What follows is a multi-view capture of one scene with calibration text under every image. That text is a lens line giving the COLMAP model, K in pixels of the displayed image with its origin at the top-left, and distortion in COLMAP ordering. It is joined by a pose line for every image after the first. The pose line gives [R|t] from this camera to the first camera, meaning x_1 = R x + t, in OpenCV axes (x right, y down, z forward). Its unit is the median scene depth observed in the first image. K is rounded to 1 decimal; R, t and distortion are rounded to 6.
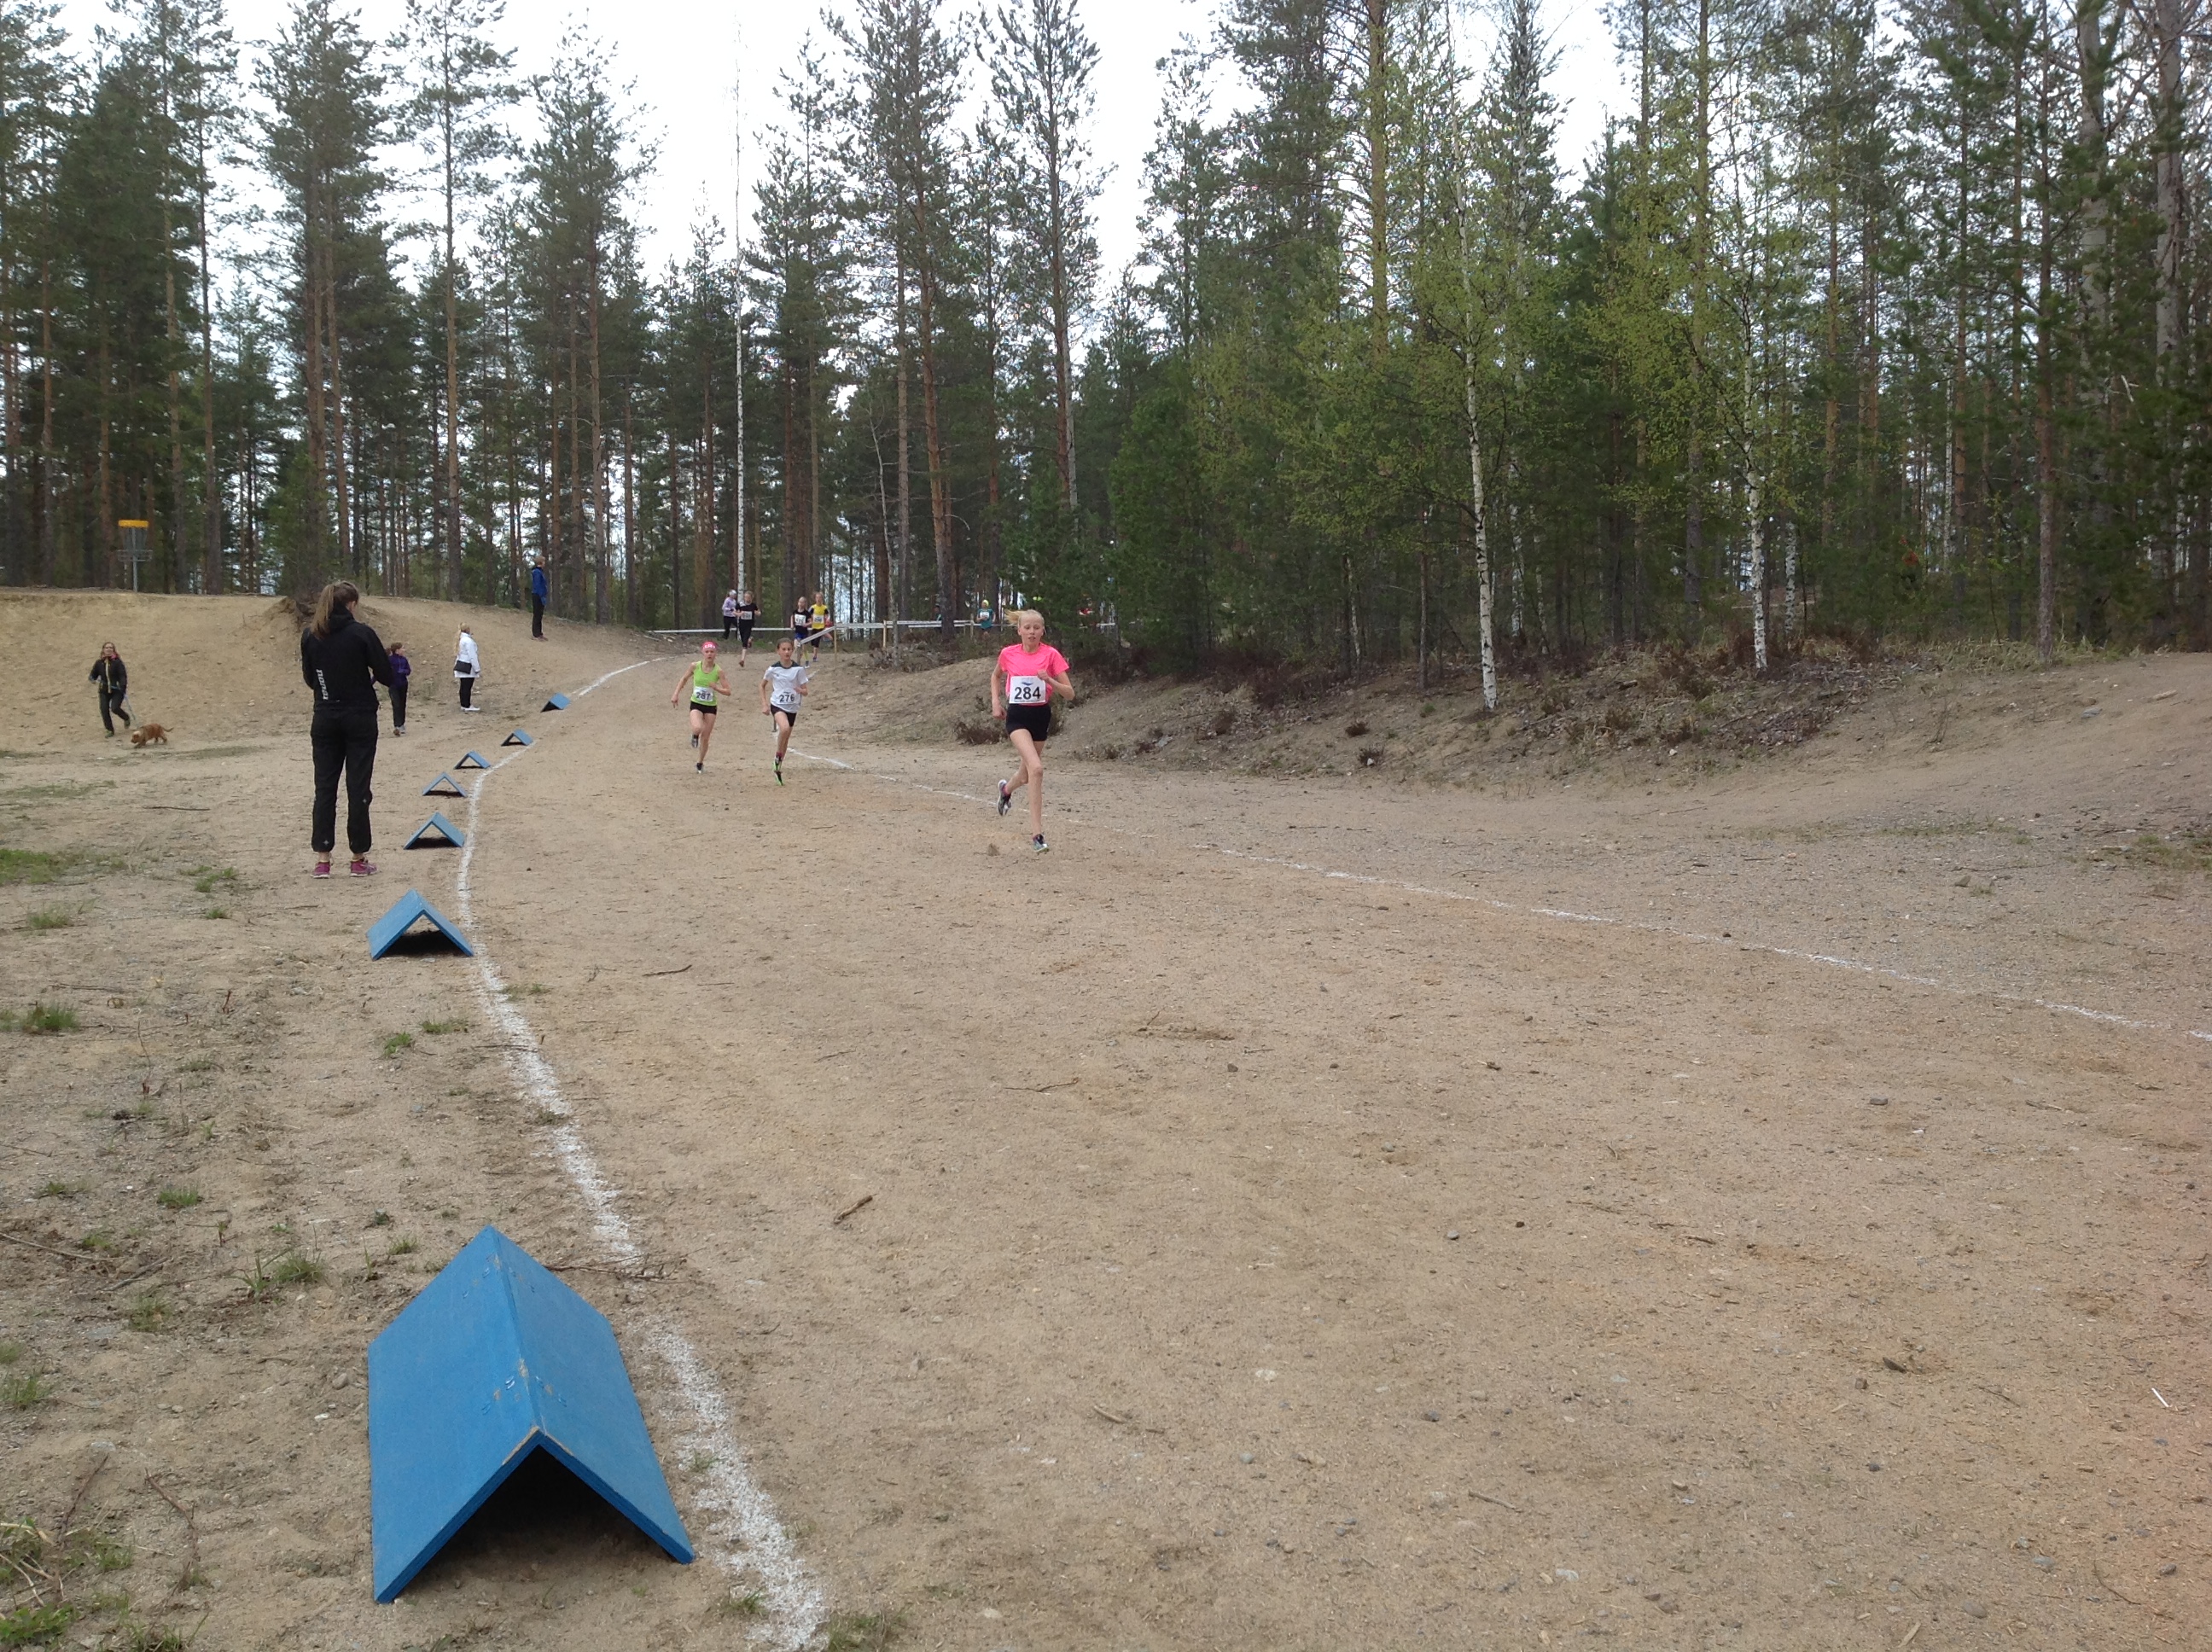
lens RADIAL K [[2253.4, 0, 1073.8], [0, 2253.4, 724.7], [0, 0, 1]] dist [0.153120, -0.406898]
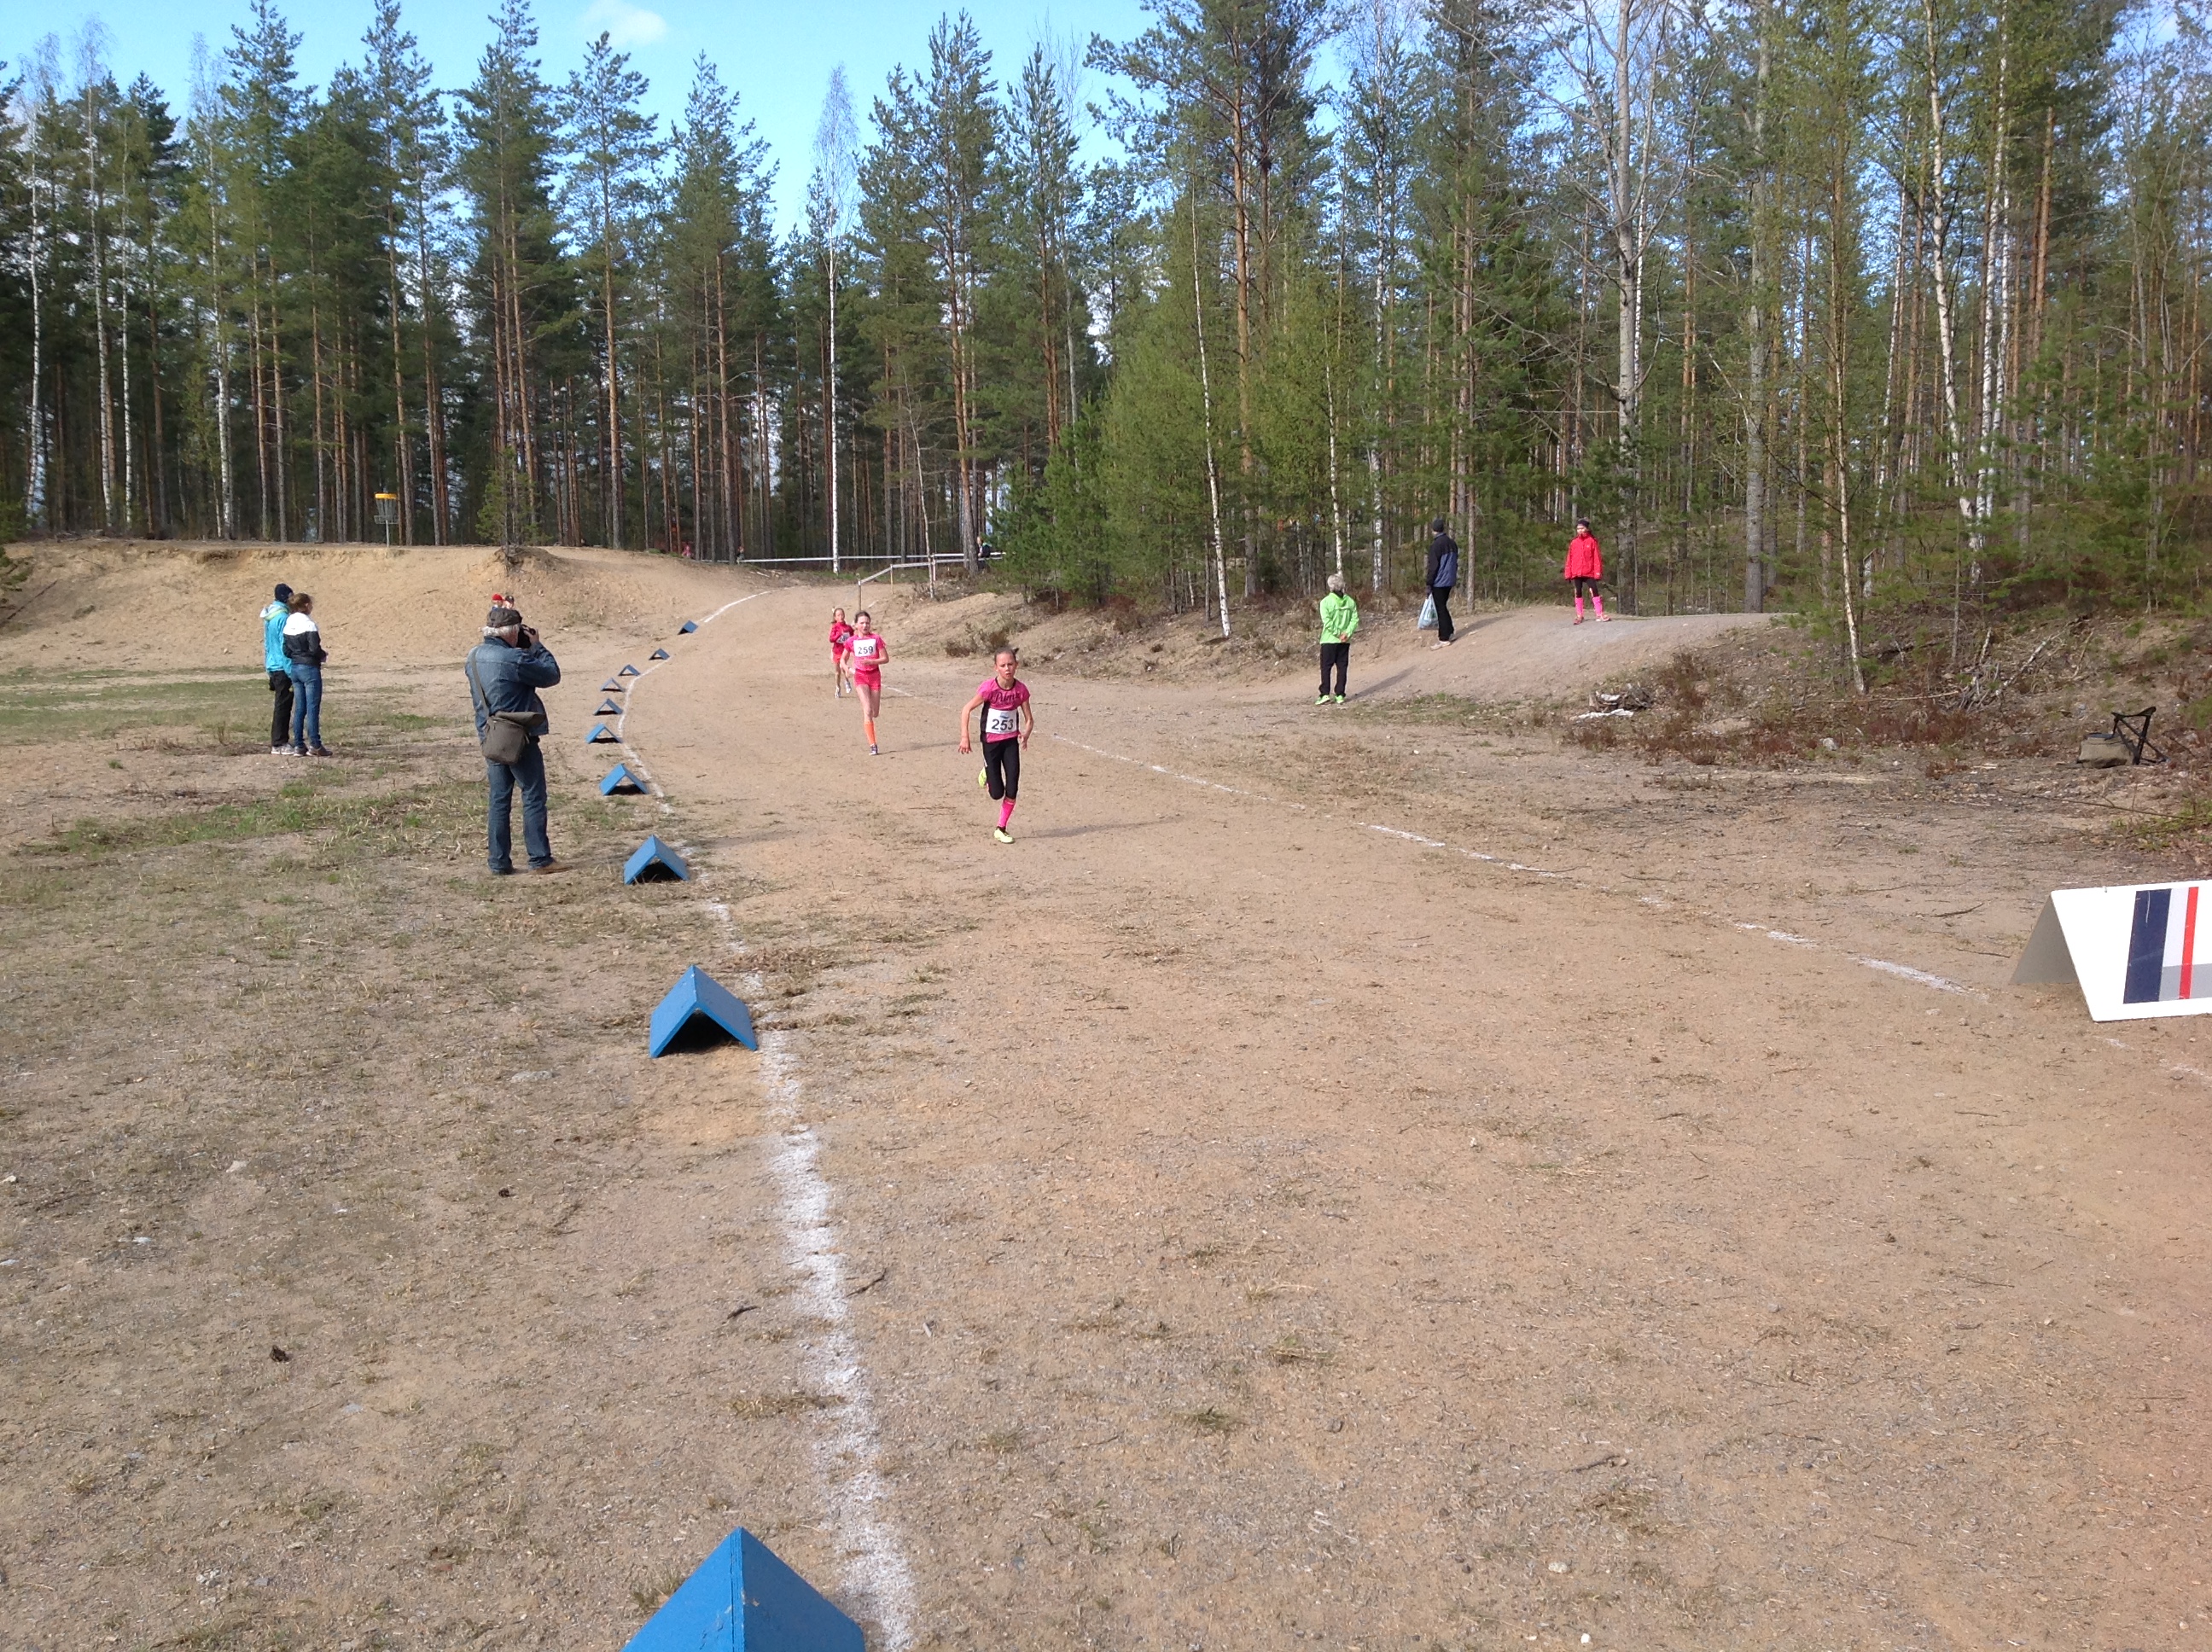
lens RADIAL K [[2301.6, 0, 1106.0], [0, 2301.6, 826.0], [0, 0, 1]] dist [0.004835, 0.004739]
pose [[0.998197, -0.001915, -0.059986, 0.088041], [0.007169, 0.996140, 0.087490, -0.007435], [0.059586, -0.087763, 0.994358, -0.317731]]
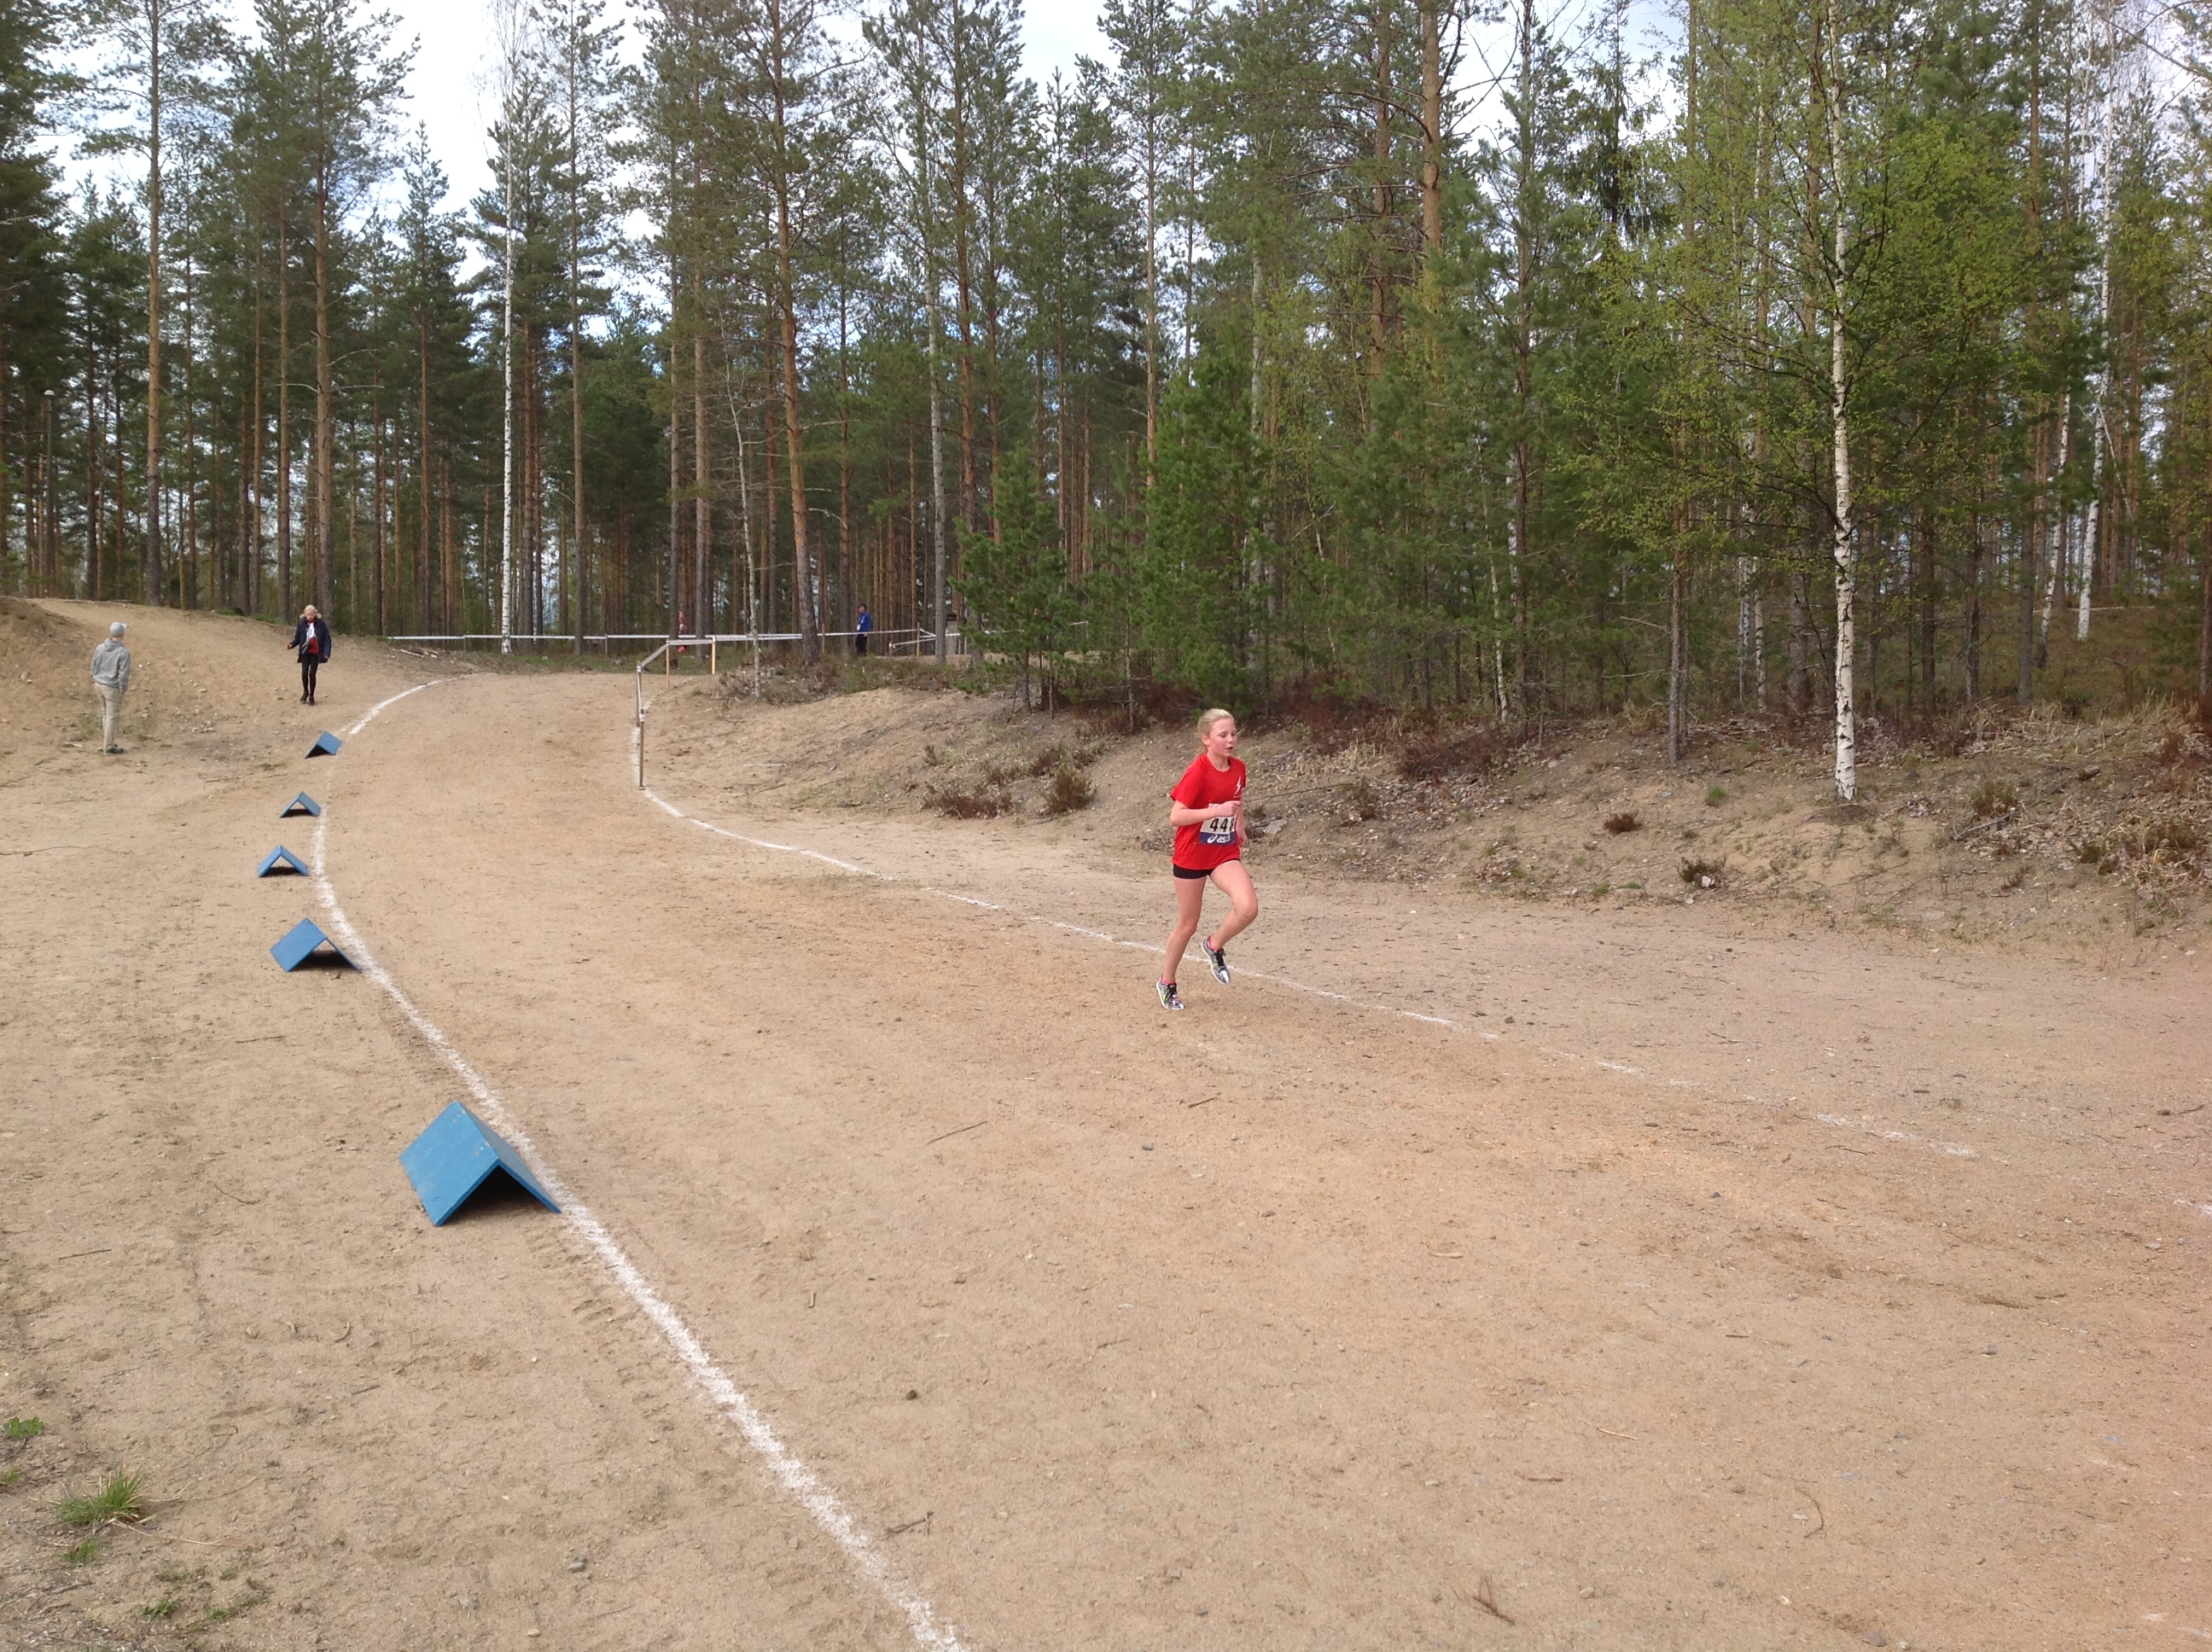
lens RADIAL K [[2263.1, 0, 1059.8], [0, 2263.1, 686.3], [0, 0, 1]] dist [0.163506, -0.361957]
pose [[0.990083, 0.006509, 0.140330, -0.067763], [-0.004150, 0.999845, -0.017096, -0.012651], [-0.140419, 0.016344, 0.989957, 0.147590]]
